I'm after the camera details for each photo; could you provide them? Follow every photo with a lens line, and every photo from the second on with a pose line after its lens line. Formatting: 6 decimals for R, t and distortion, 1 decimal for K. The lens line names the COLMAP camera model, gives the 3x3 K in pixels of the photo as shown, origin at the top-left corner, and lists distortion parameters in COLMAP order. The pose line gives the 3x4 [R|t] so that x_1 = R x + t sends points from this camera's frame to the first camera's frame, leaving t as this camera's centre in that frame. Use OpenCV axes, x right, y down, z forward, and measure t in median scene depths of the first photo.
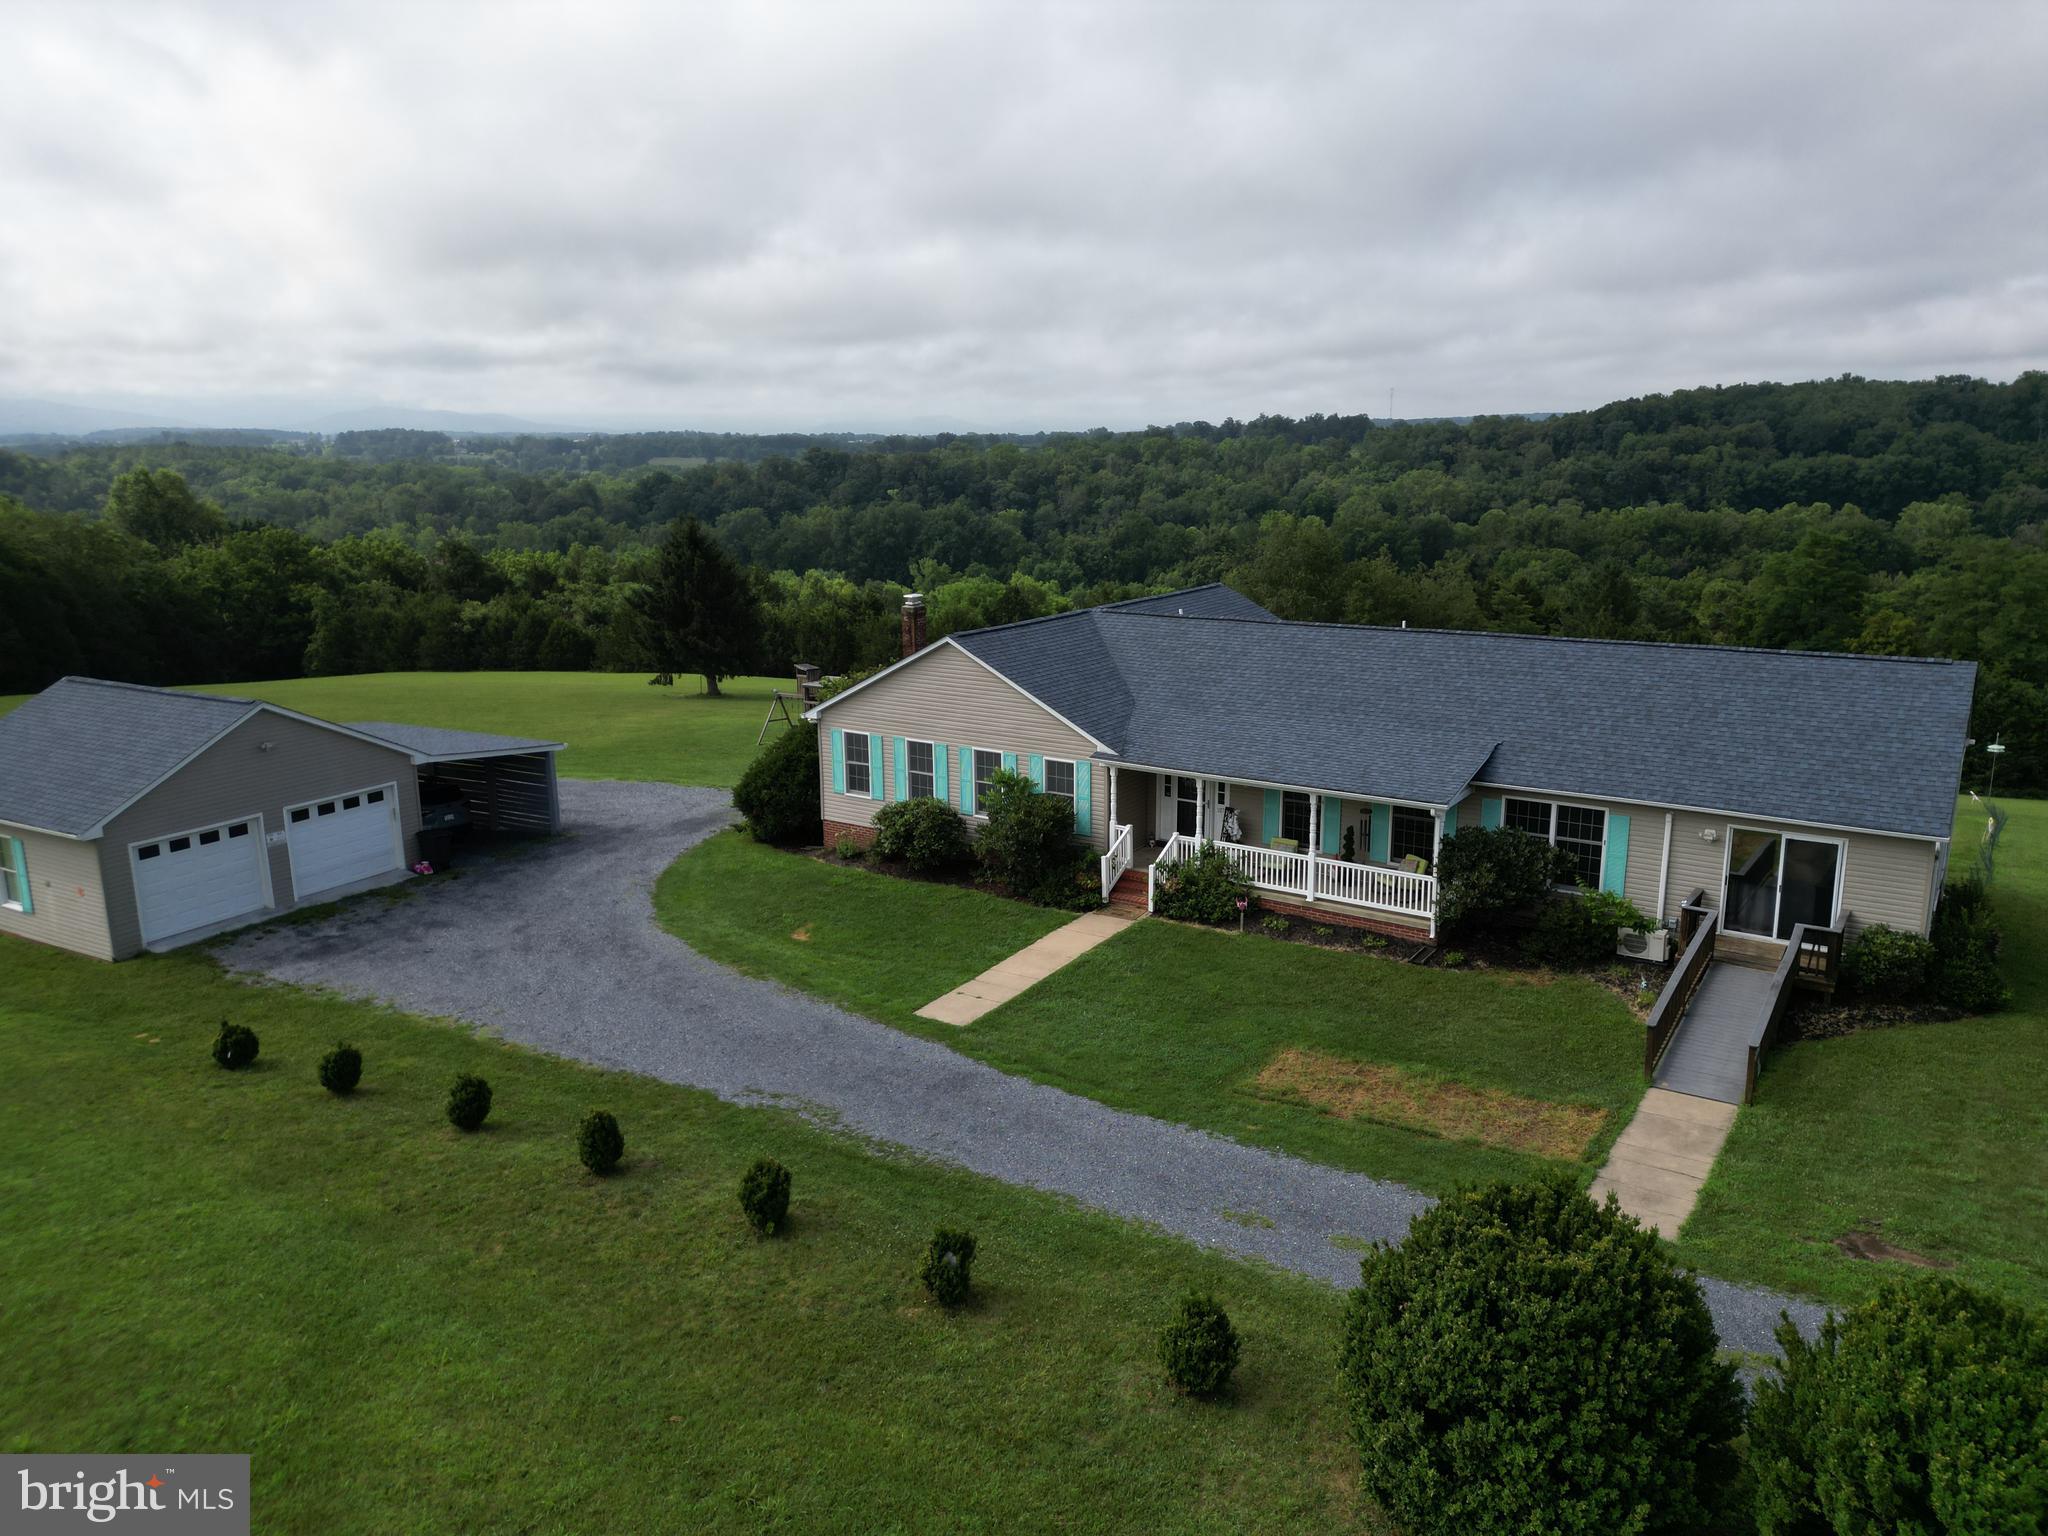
lens RADIAL K [[1401.7, 0, 1033.2], [0, 1401.7, 765.4], [0, 0, 1]] dist [0.072102, -0.060540]
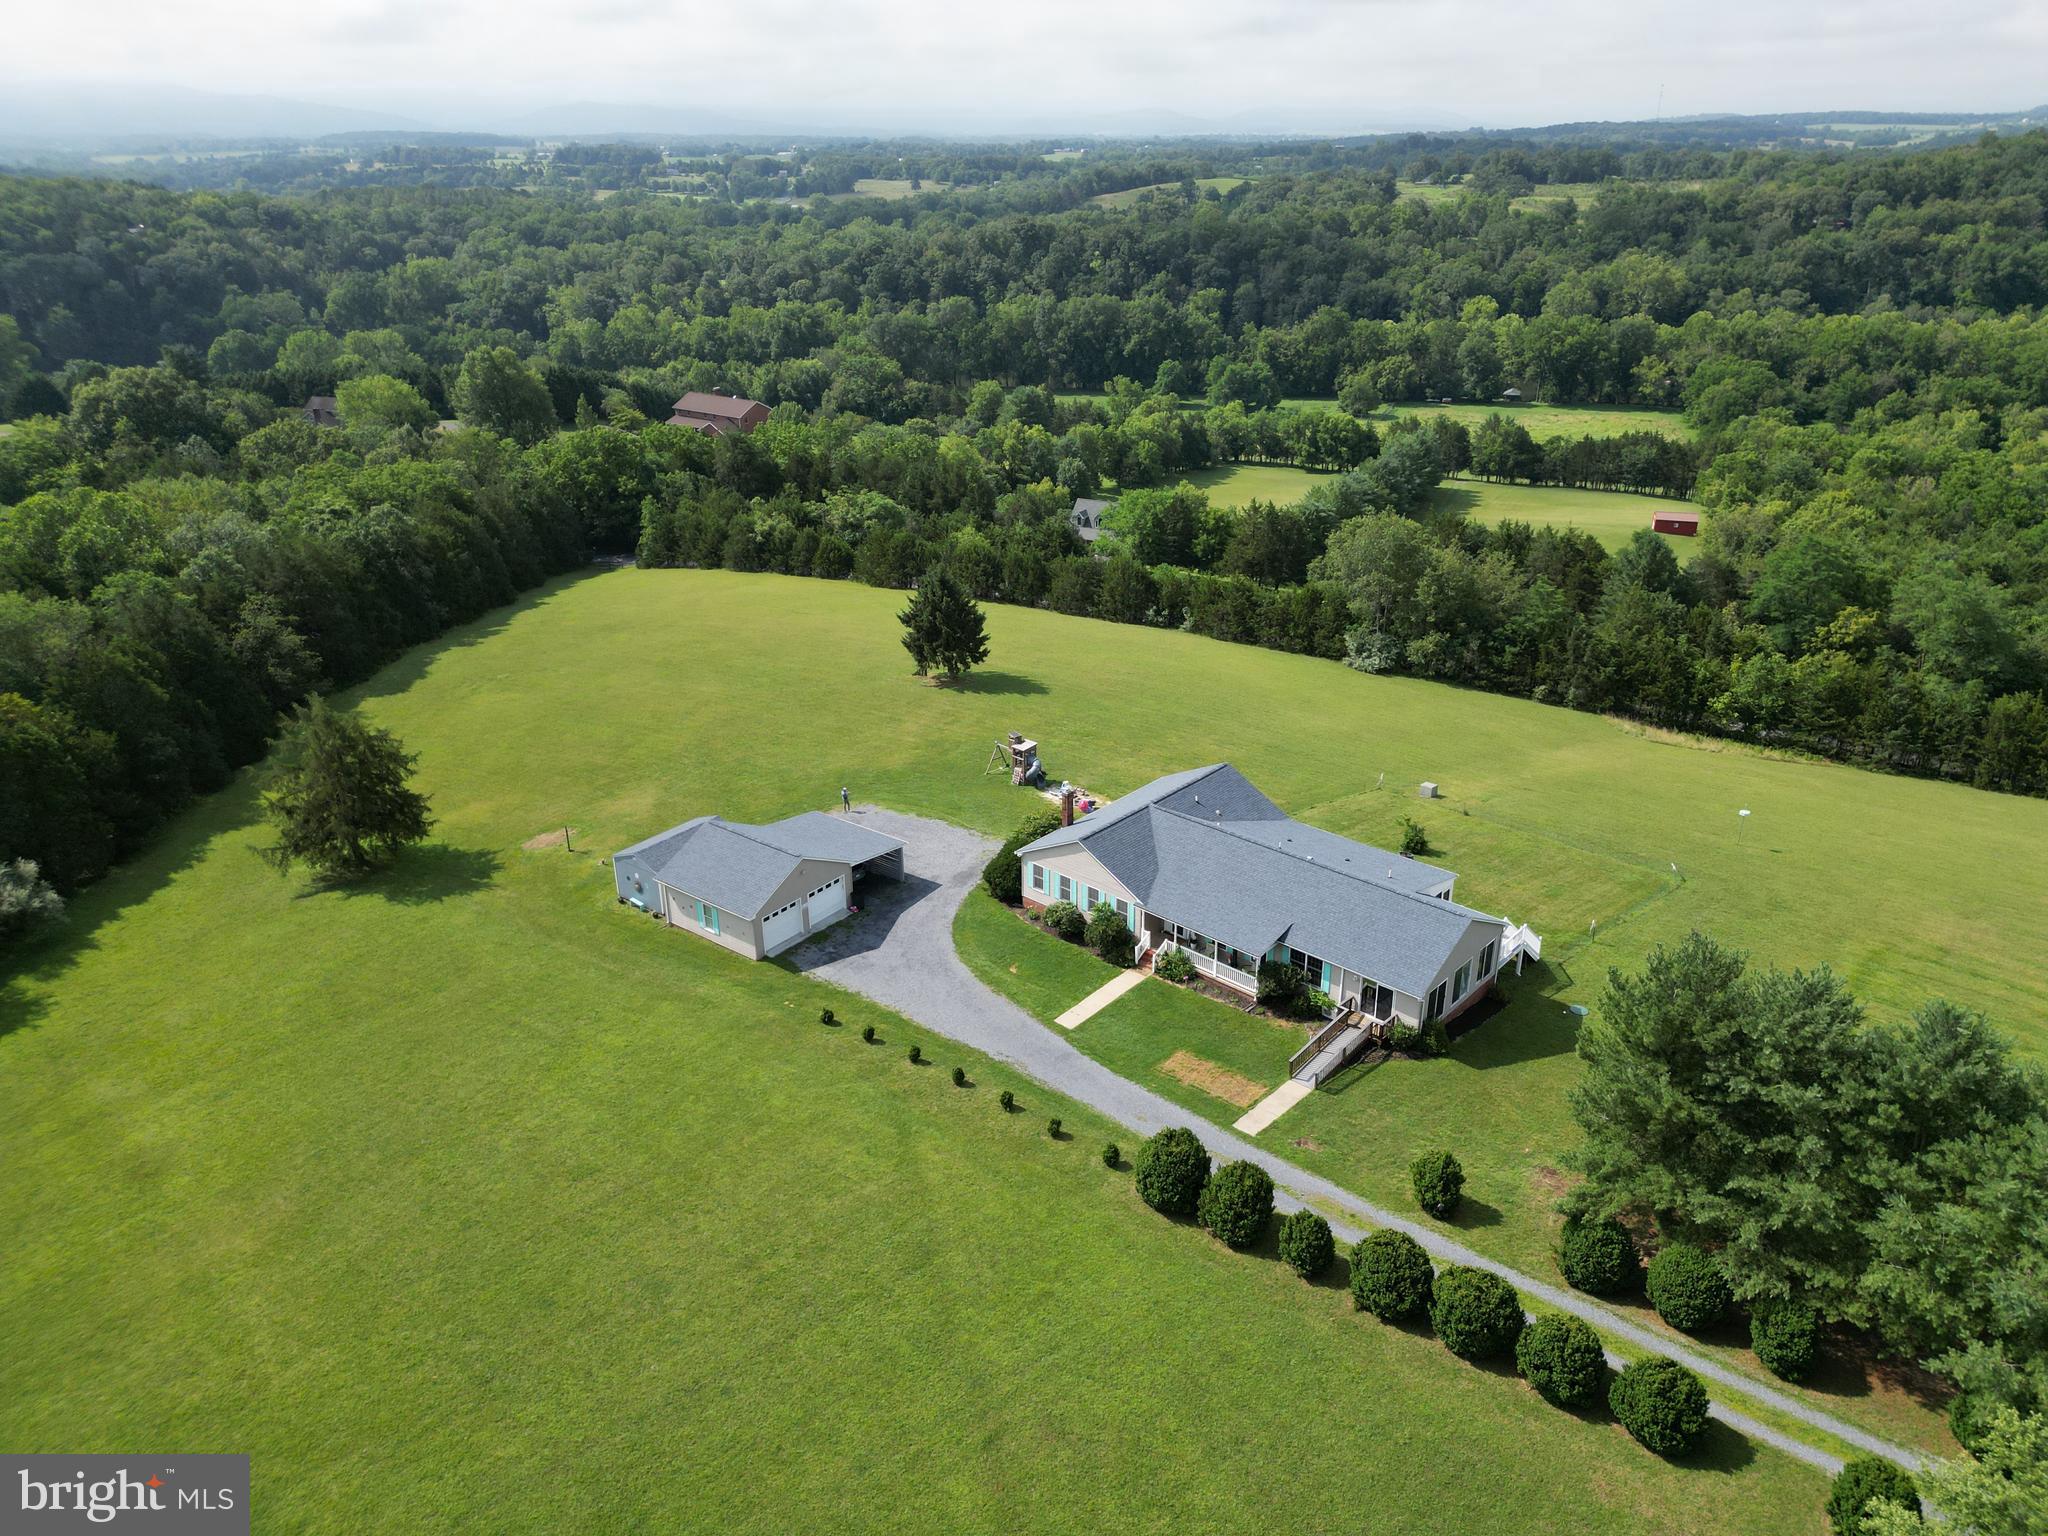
lens RADIAL K [[1401.7, 0, 1033.2], [0, 1401.7, 765.4], [0, 0, 1]] dist [0.072102, -0.060540]
pose [[0.989953, 0.054718, -0.130382, 0.011934], [-0.029090, 0.981178, 0.190904, -0.048645], [0.138374, -0.185193, 0.972911, -0.092799]]
